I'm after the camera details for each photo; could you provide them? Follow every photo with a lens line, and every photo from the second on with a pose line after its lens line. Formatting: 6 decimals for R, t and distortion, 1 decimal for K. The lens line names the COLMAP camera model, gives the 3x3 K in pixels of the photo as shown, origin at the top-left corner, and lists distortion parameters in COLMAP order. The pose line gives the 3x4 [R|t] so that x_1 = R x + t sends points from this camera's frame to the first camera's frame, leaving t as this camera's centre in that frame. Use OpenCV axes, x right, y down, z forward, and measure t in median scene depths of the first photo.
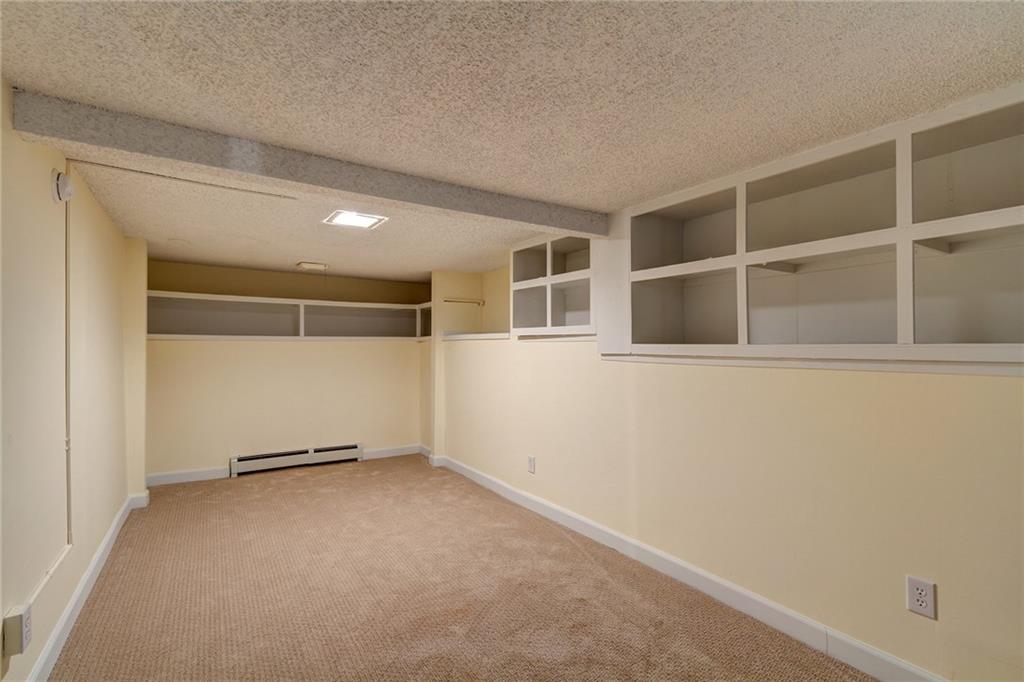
lens RADIAL K [[474.8, 0, 513.4], [0, 474.8, 341.7], [0, 0, 1]] dist [0.002204, 0.000310]
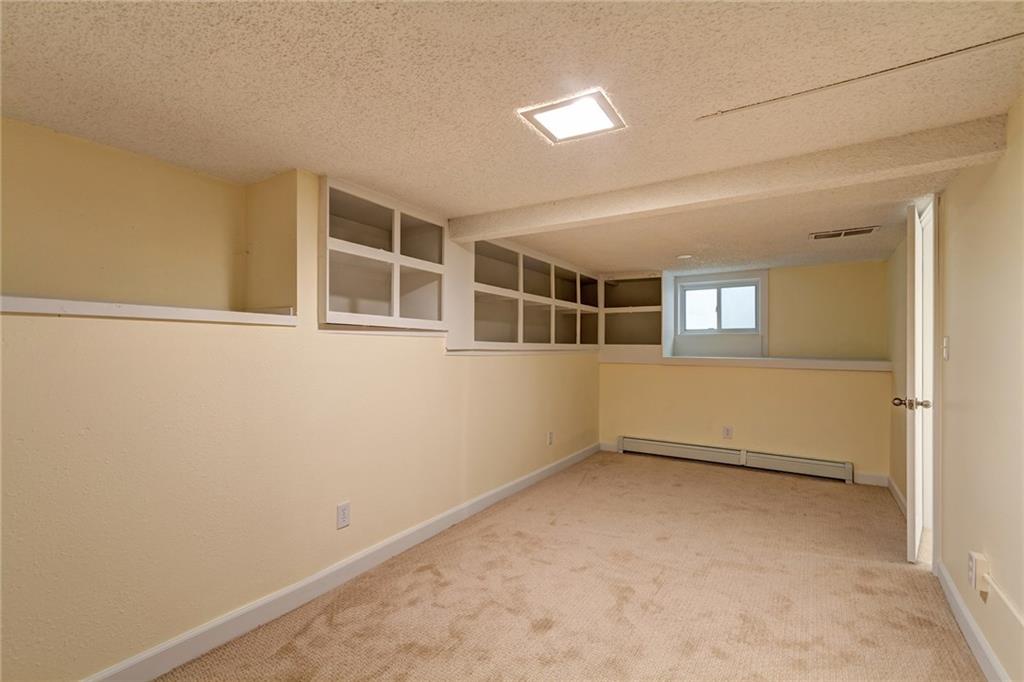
lens RADIAL K [[474.8, 0, 513.4], [0, 474.8, 341.7], [0, 0, 1]] dist [0.002204, 0.000310]
pose [[-0.432183, 0.004199, 0.901776, -0.822013], [-0.018718, 0.999732, -0.013626, 0.019442], [-0.901592, -0.022768, -0.431988, 1.312208]]
